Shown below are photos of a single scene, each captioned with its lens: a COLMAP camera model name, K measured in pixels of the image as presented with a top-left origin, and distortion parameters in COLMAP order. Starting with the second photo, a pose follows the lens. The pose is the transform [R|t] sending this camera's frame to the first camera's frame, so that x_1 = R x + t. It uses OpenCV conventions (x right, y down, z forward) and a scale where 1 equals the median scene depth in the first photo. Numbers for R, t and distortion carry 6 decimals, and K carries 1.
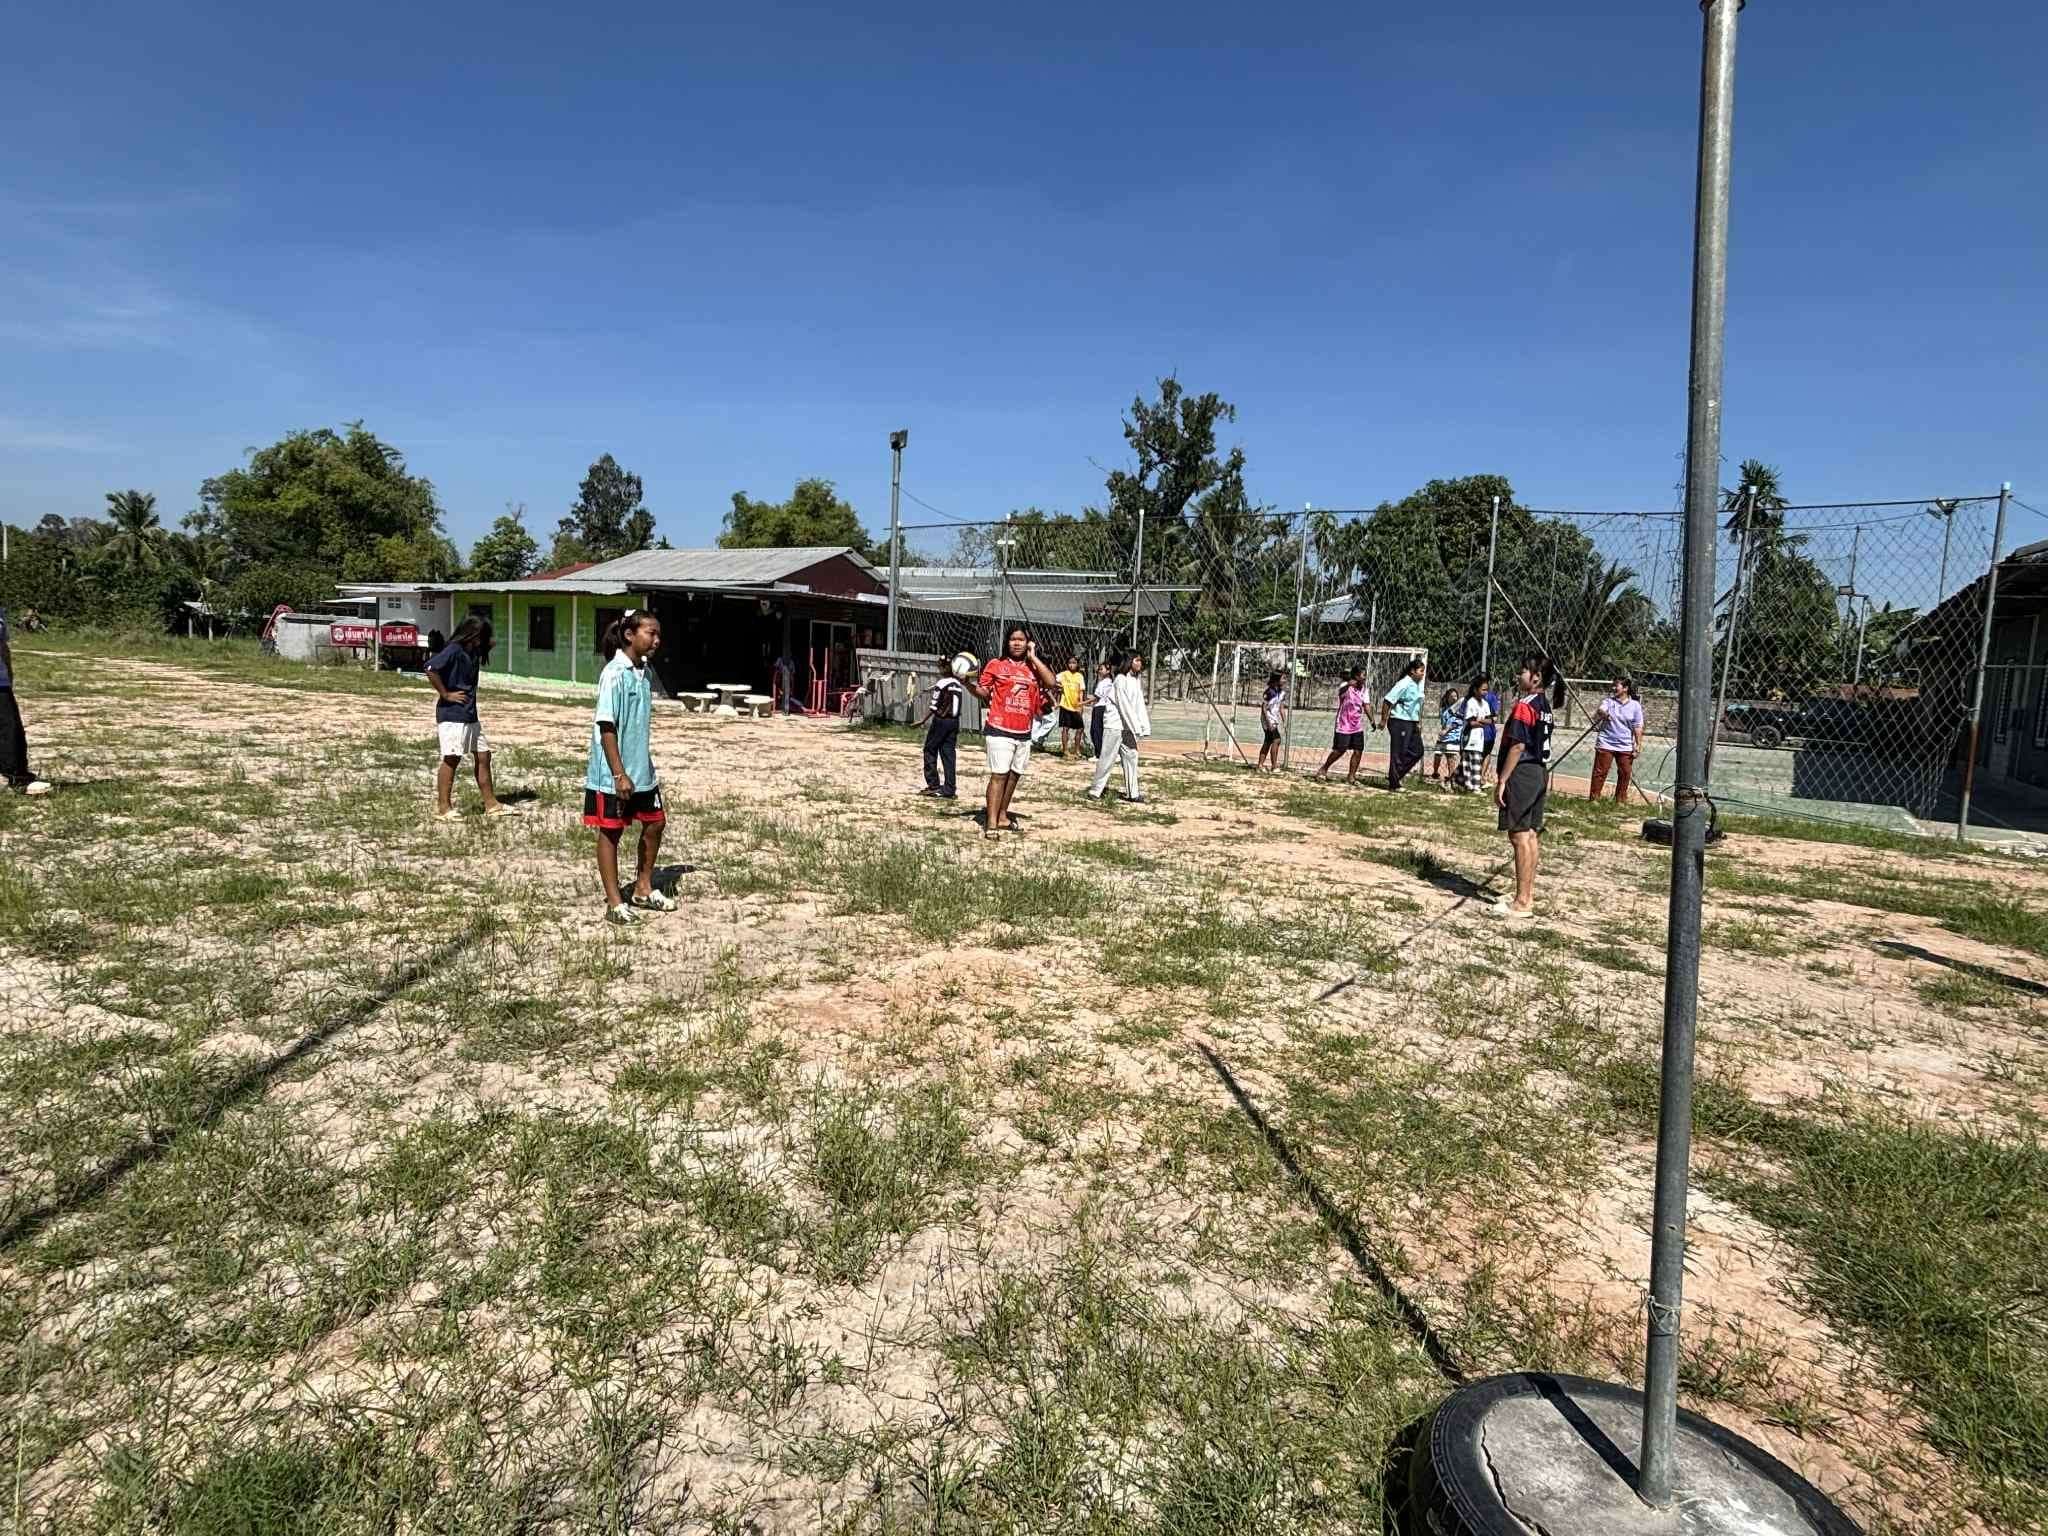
lens RADIAL K [[1058.8, 0, 1024.0], [0, 1058.8, 768.0], [0, 0, 1]] dist [0.017660, -0.012095]
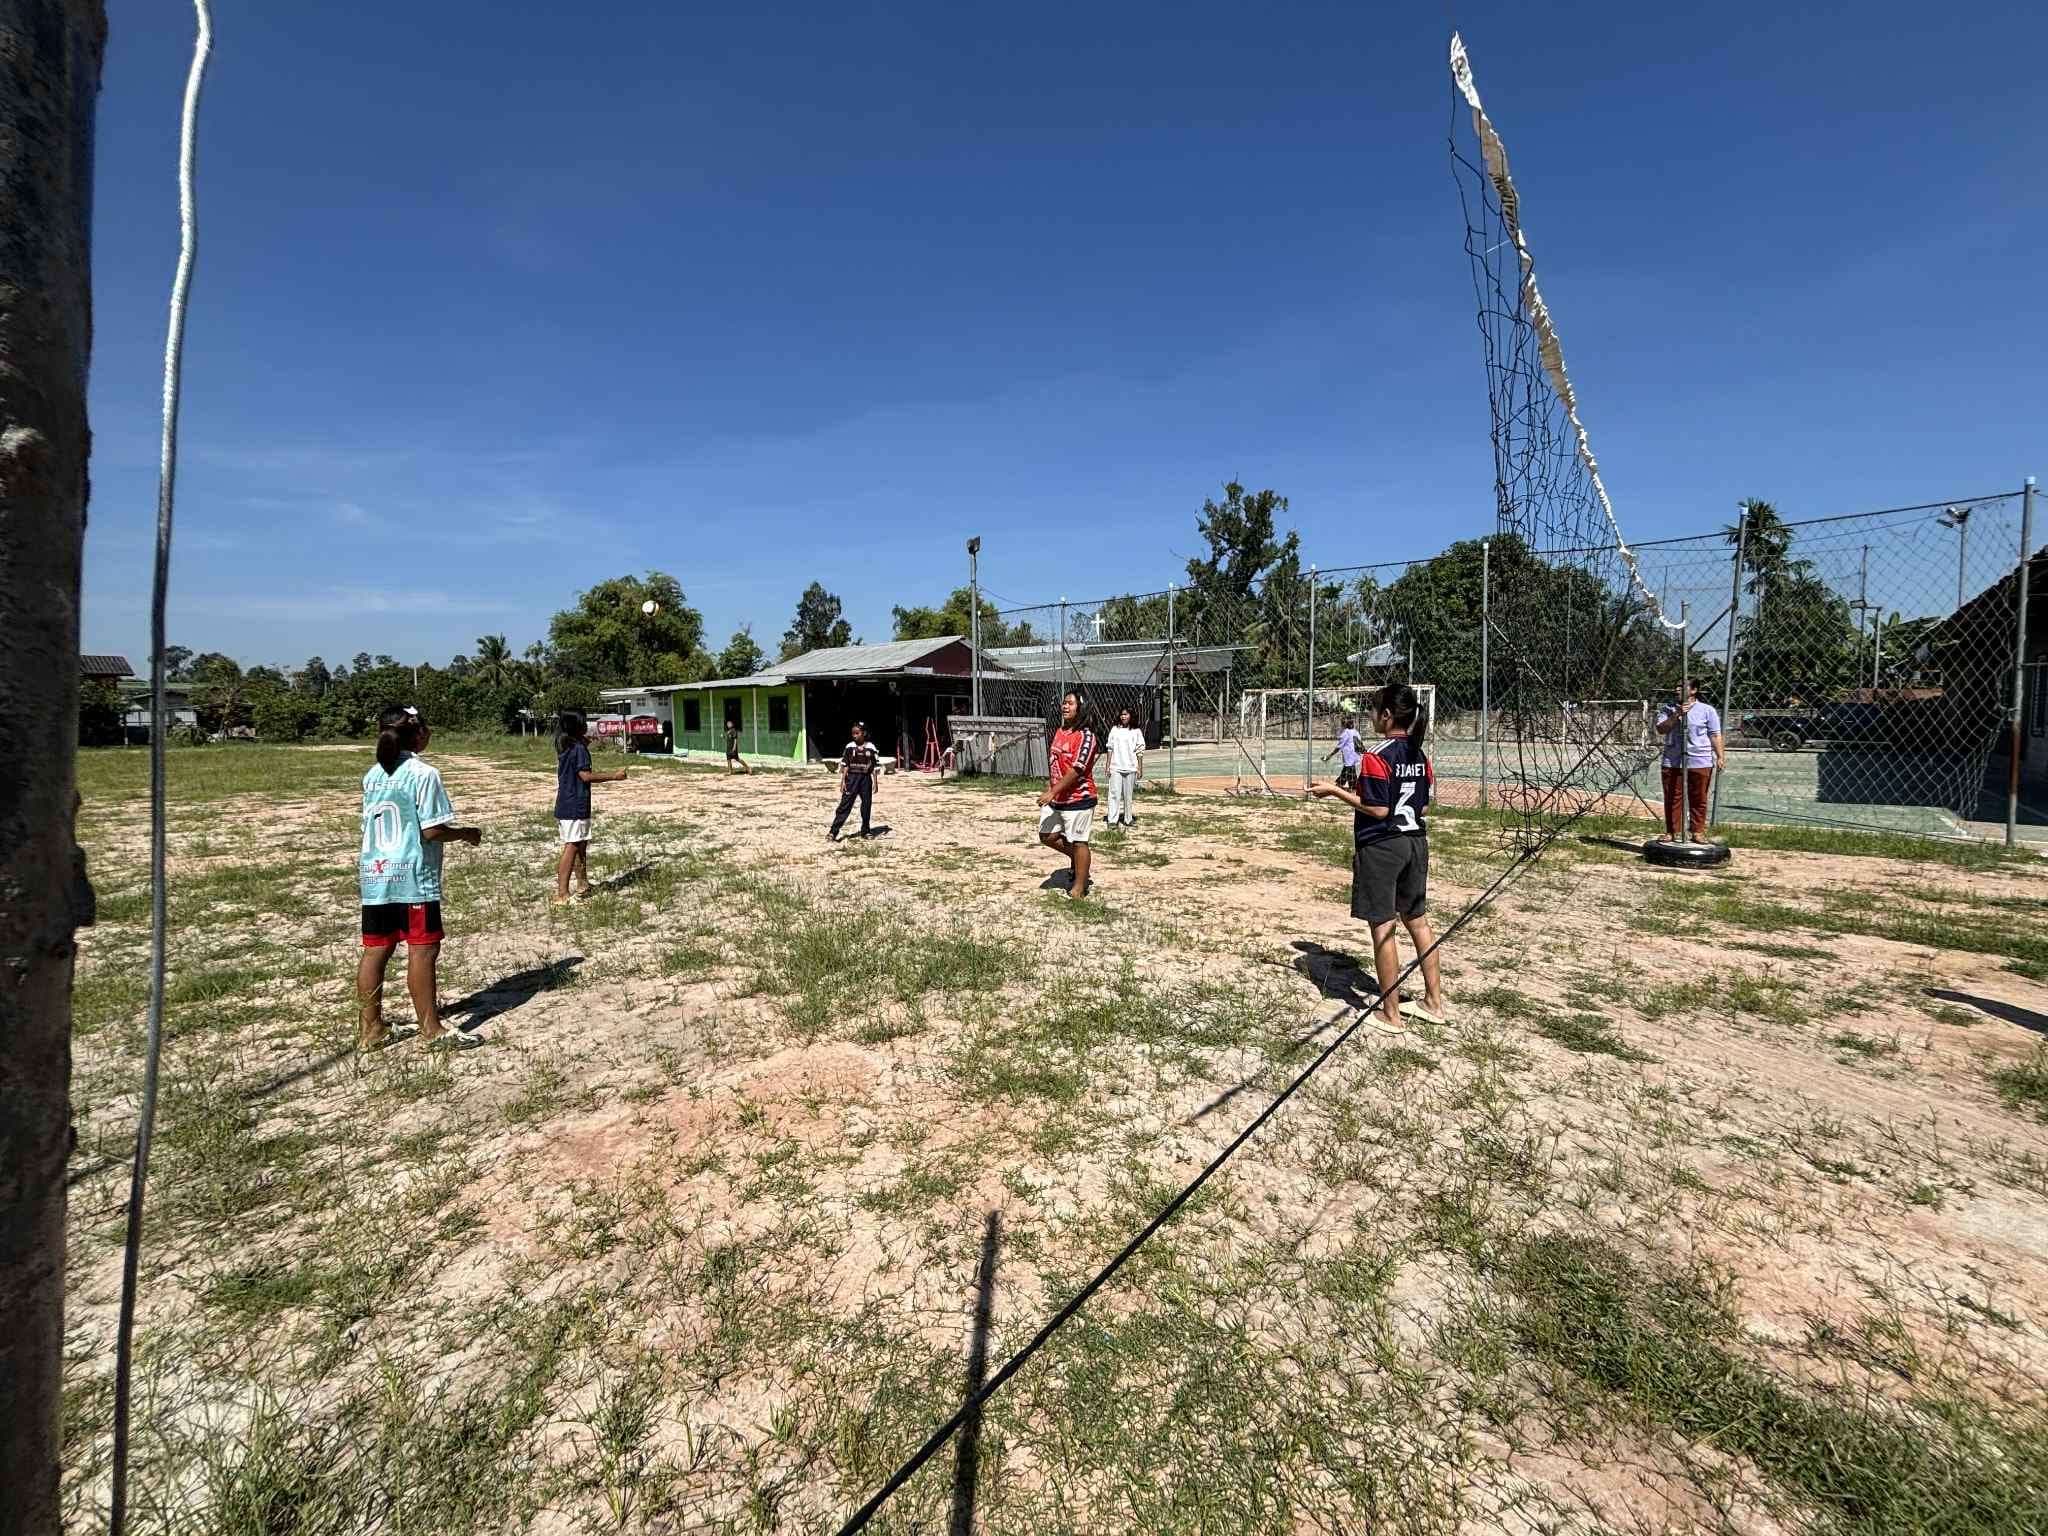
lens RADIAL K [[827.9, 0, 1024.0], [0, 827.9, 768.0], [0, 0, 1]] dist [0.008447, -0.000372]
pose [[0.989321, -0.054822, -0.135052, 0.092381], [0.049533, 0.997880, -0.042220, -0.013369], [0.137081, 0.035079, 0.989939, 0.115329]]
